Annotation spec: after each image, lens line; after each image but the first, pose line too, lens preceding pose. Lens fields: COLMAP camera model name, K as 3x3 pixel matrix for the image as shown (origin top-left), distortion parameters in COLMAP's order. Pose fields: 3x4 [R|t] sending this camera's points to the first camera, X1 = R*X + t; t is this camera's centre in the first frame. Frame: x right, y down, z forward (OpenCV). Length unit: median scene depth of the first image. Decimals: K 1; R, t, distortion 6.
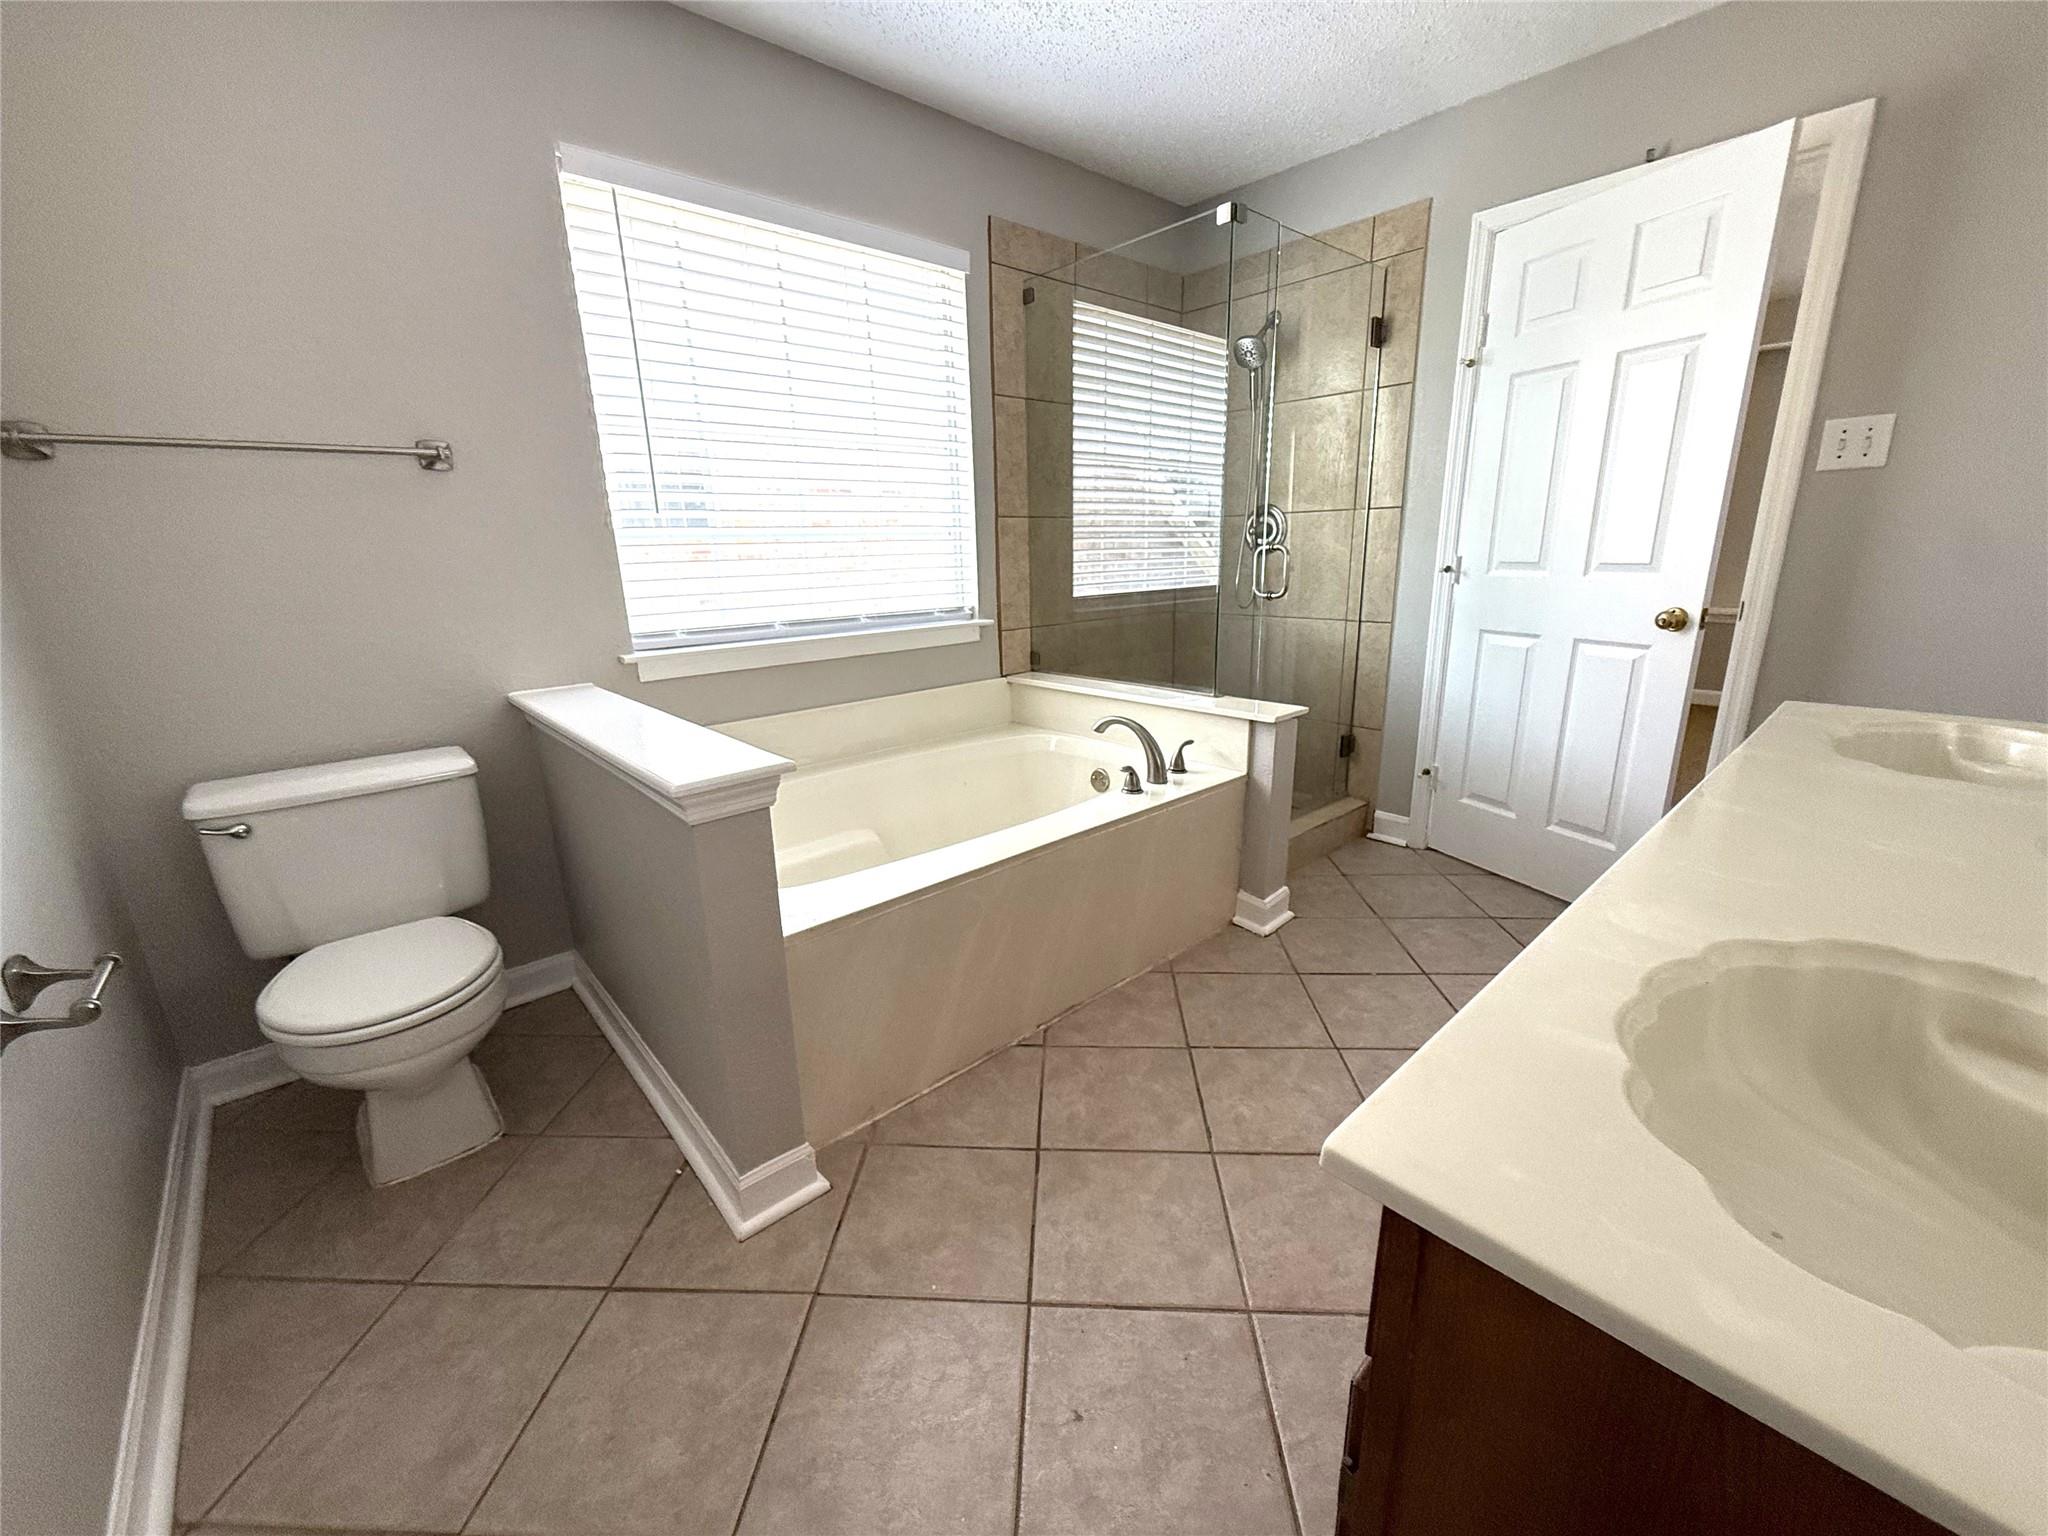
lens RADIAL K [[815.4, 0, 1029.6], [0, 815.4, 762.2], [0, 0, 1]] dist [0.003443, 0.000124]
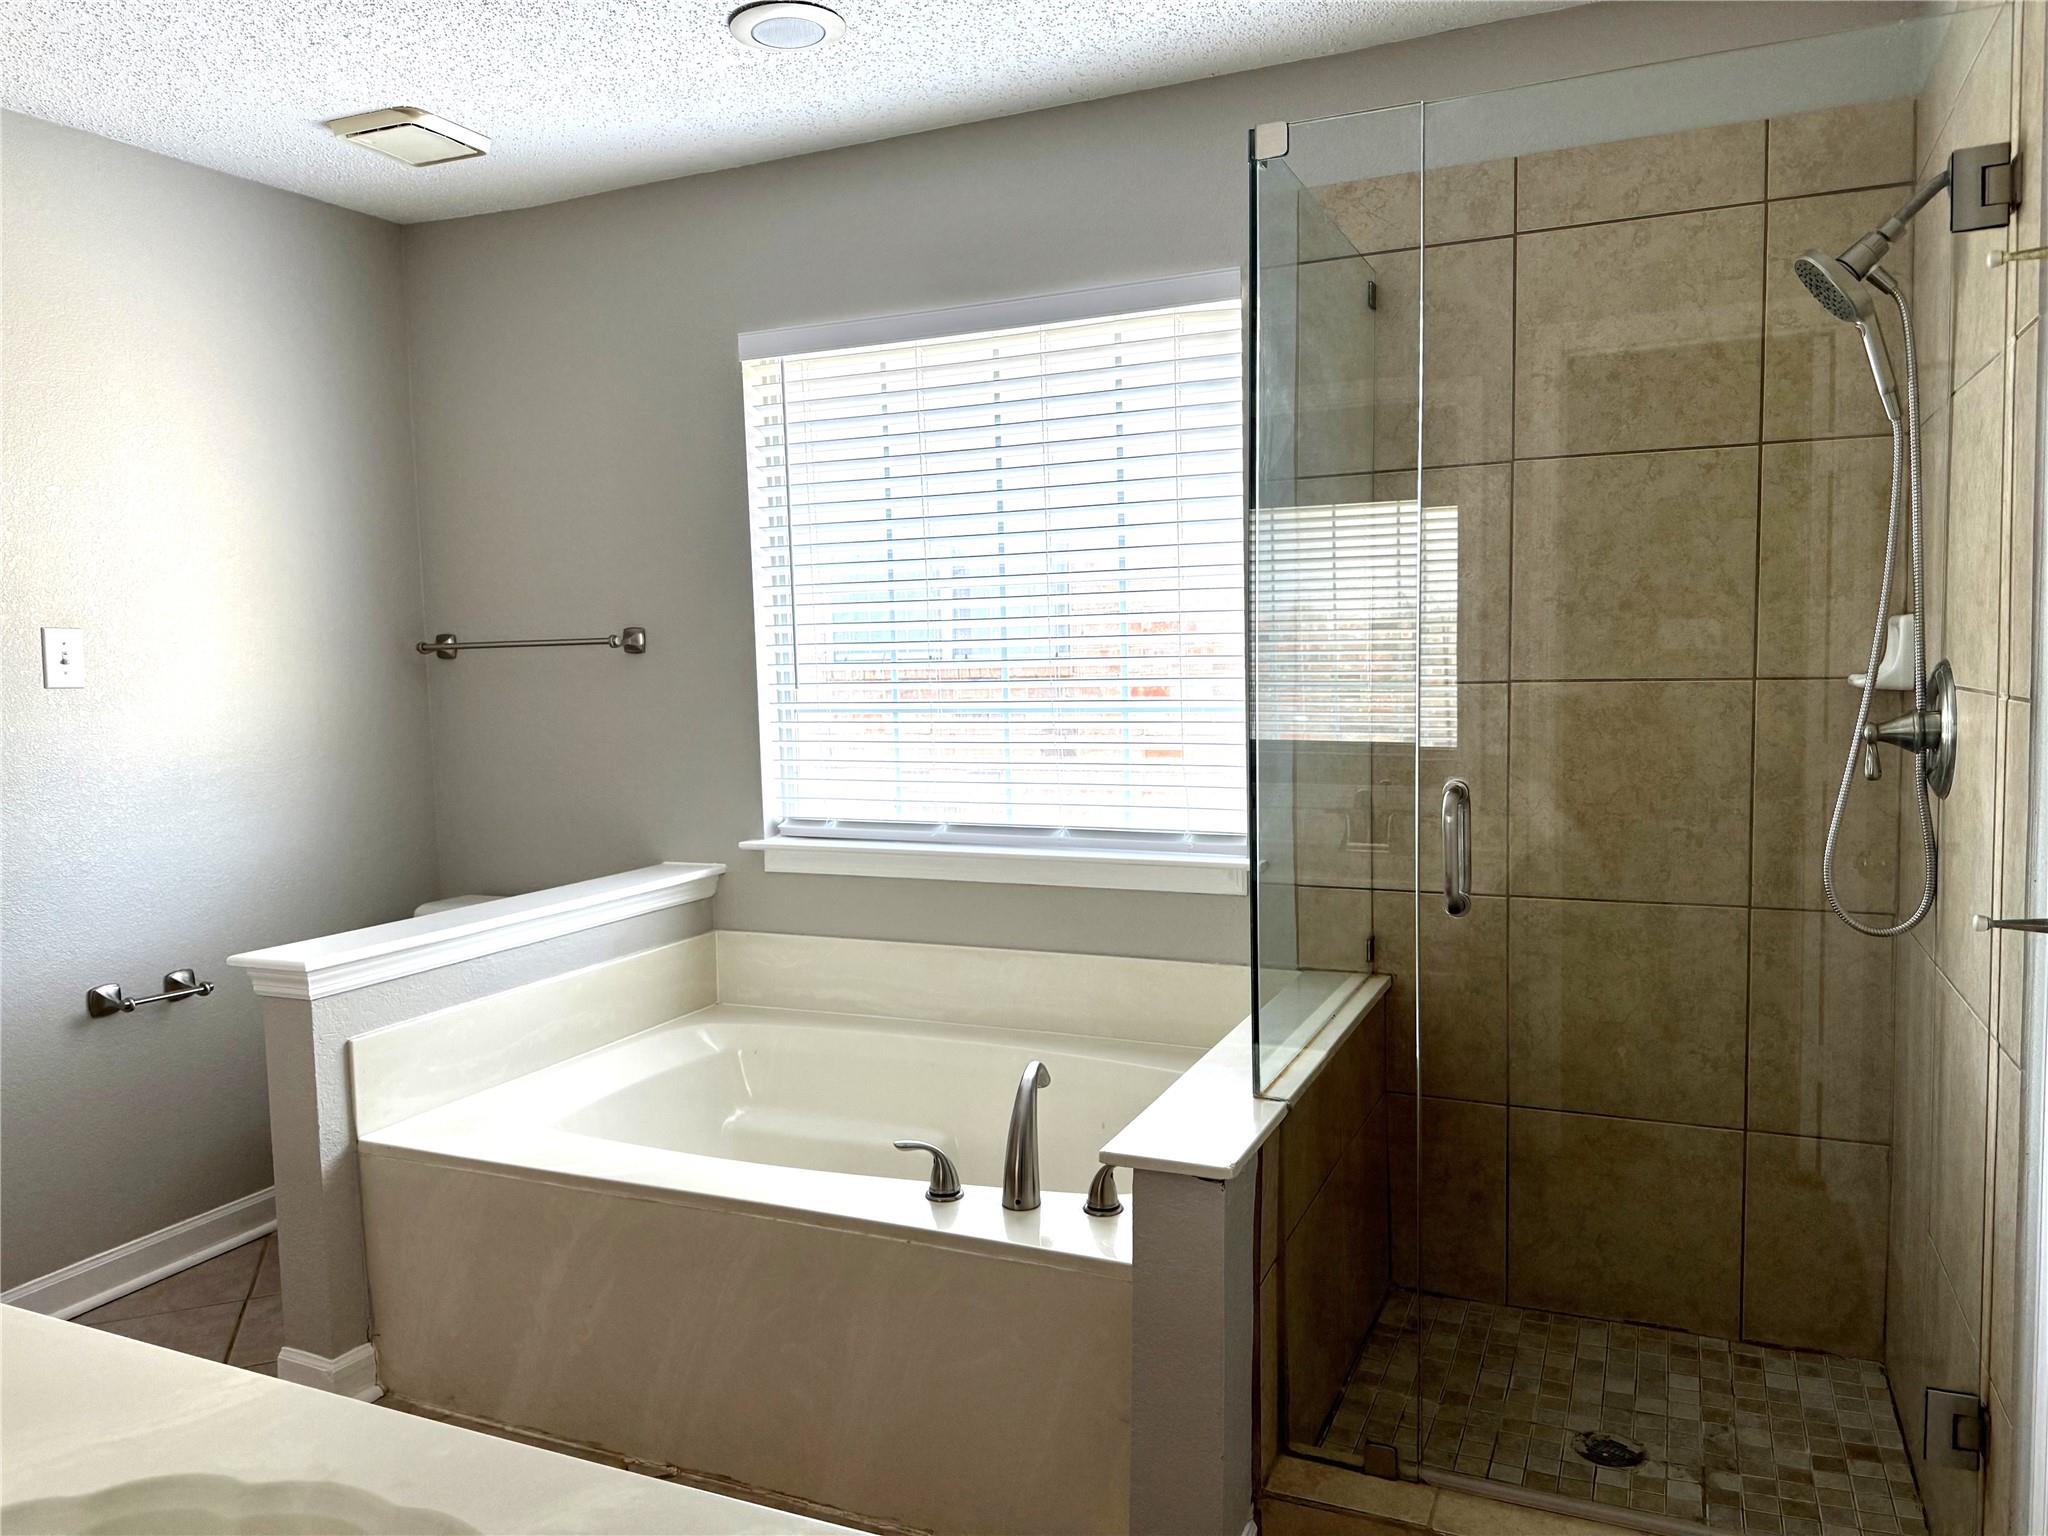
lens RADIAL K [[1443.3, 0, 1027.5], [0, 1443.3, 766.5], [0, 0, 1]] dist [0.043775, -0.043968]
pose [[0.401116, 0.055020, -0.914373, 1.034723], [-0.237331, 0.970352, -0.045724, -0.204250], [0.884748, 0.235349, 0.402282, 0.602744]]
